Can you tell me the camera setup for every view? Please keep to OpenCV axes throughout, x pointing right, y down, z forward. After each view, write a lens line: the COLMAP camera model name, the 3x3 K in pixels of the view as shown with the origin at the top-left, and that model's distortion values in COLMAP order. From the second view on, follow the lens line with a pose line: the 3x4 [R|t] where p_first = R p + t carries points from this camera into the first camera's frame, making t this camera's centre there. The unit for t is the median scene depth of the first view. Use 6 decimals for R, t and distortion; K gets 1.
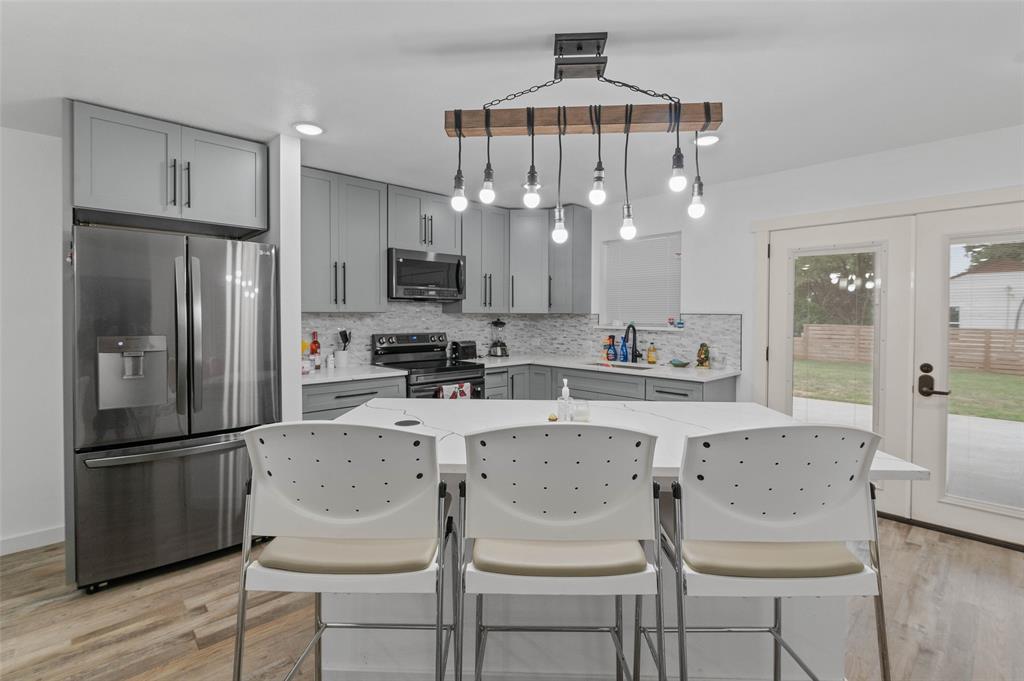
lens RADIAL K [[477.0, 0, 511.5], [0, 477.0, 331.1], [0, 0, 1]] dist [-0.000327, -0.000013]
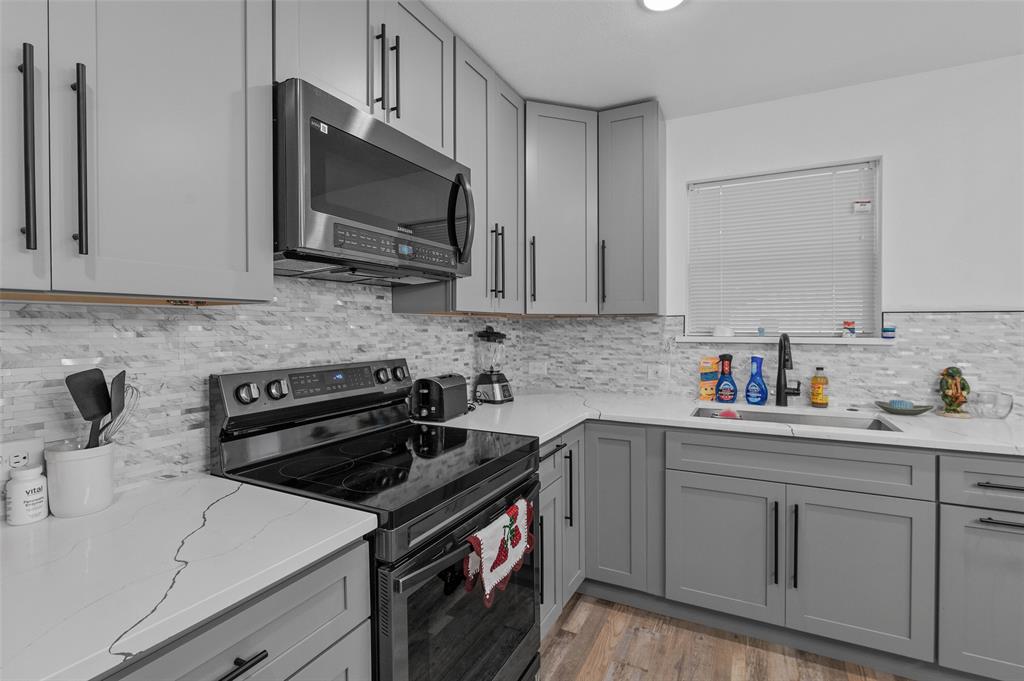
lens RADIAL K [[476.9, 0, 515.7], [0, 476.9, 336.3], [0, 0, 1]] dist [-0.010060, -0.000074]
pose [[0.943436, -0.013789, 0.331267, -0.203216], [0.018720, 0.999756, -0.011700, -0.010779], [-0.331025, 0.017240, 0.943464, 0.632528]]
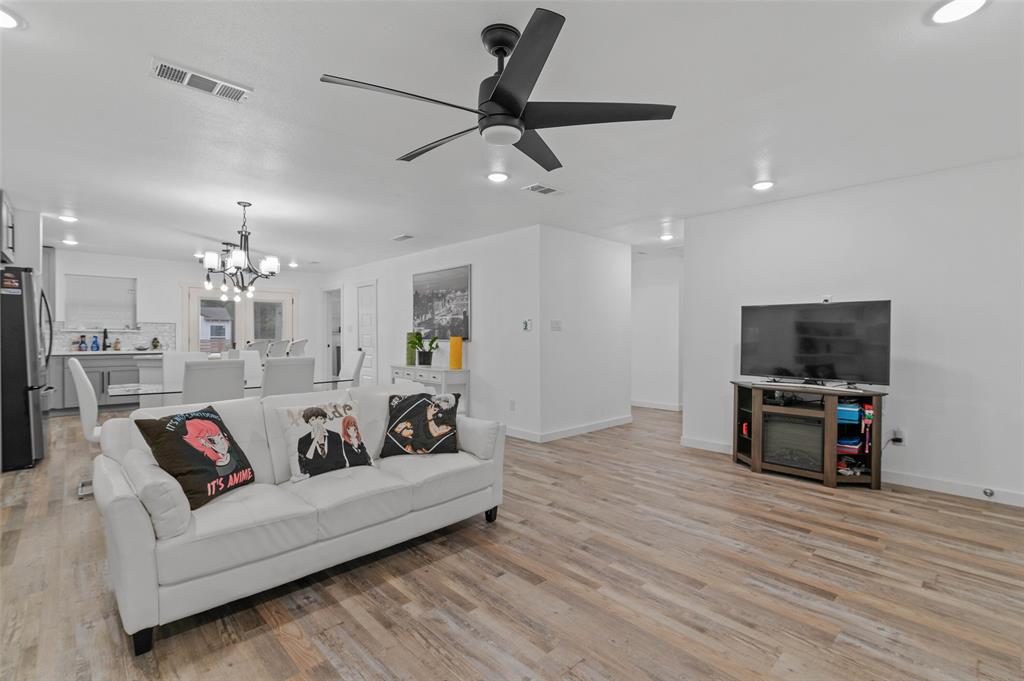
lens RADIAL K [[475.9, 0, 514.6], [0, 475.9, 325.6], [0, 0, 1]] dist [-0.003712, 0.000087]
pose [[0.001142, 0.017672, 0.999843, -1.508918], [0.037470, 0.999141, -0.017702, 0.063987], [-0.999297, 0.037485, 0.000479, -0.488573]]
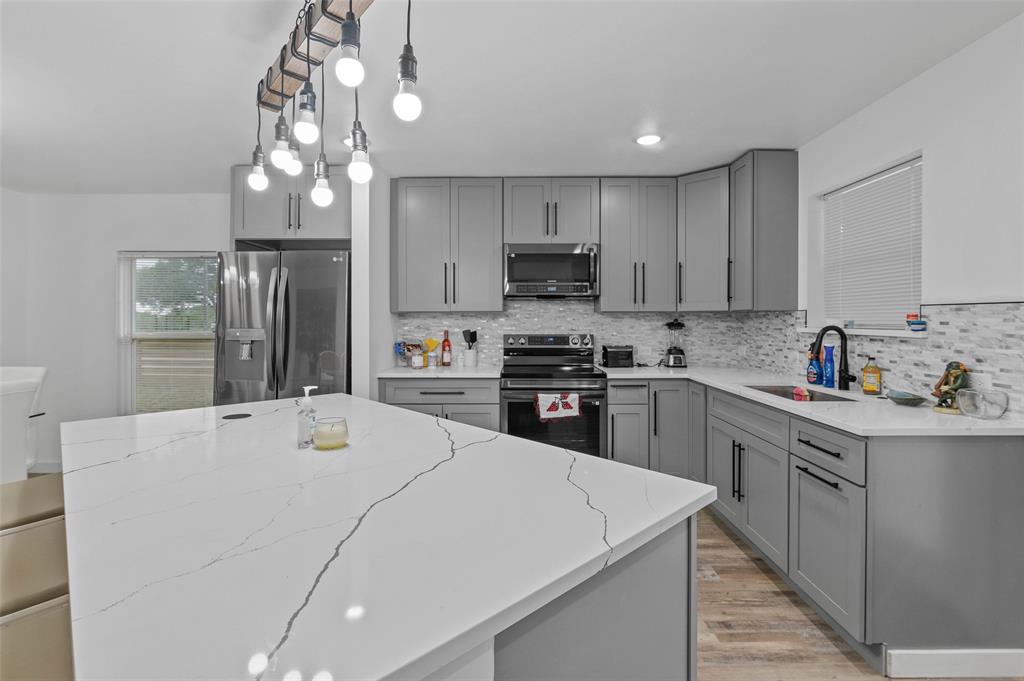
lens RADIAL K [[475.7, 0, 515.5], [0, 475.7, 329.9], [0, 0, 1]] dist [-0.002265, -0.000633]
pose [[0.727159, 0.009161, -0.686408, 0.385548], [-0.020541, 0.999754, -0.008417, 0.005107], [0.686162, 0.020220, 0.727168, 0.304931]]
